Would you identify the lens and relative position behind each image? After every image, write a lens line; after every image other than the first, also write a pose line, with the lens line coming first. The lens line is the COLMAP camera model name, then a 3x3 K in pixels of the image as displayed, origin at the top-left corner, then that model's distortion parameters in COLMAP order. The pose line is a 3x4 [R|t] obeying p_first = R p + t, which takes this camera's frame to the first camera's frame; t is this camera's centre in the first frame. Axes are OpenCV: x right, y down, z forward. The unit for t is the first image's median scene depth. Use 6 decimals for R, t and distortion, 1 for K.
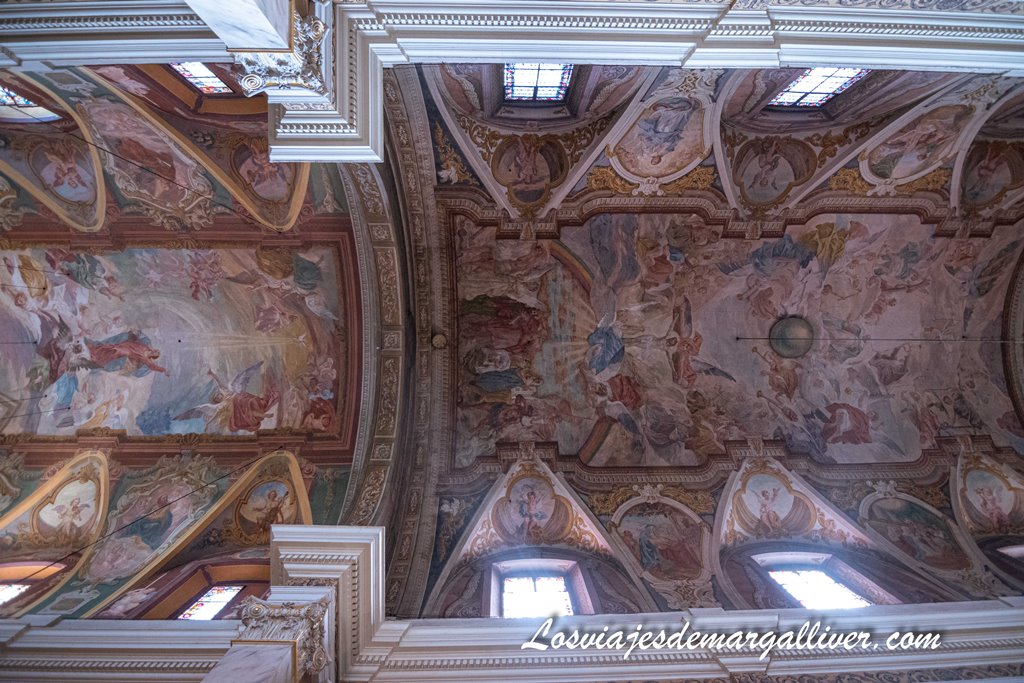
lens RADIAL K [[507.3, 0, 509.2], [0, 507.3, 340.5], [0, 0, 1]] dist [-0.008672, -0.002399]
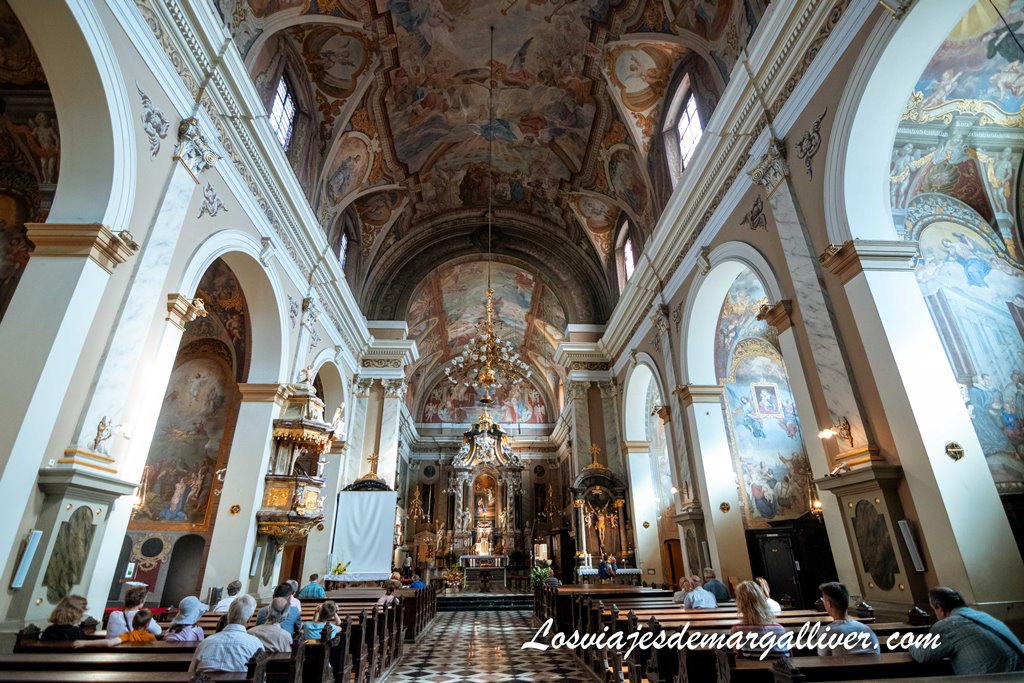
lens RADIAL K [[507.3, 0, 512.0], [0, 507.3, 341.7], [0, 0, 1]] dist [-0.008672, -0.002399]
pose [[0.057538, -0.376416, -0.924662, 1.190307], [0.998340, 0.024165, 0.052286, -0.001872], [0.002663, -0.926136, 0.377181, 0.029399]]
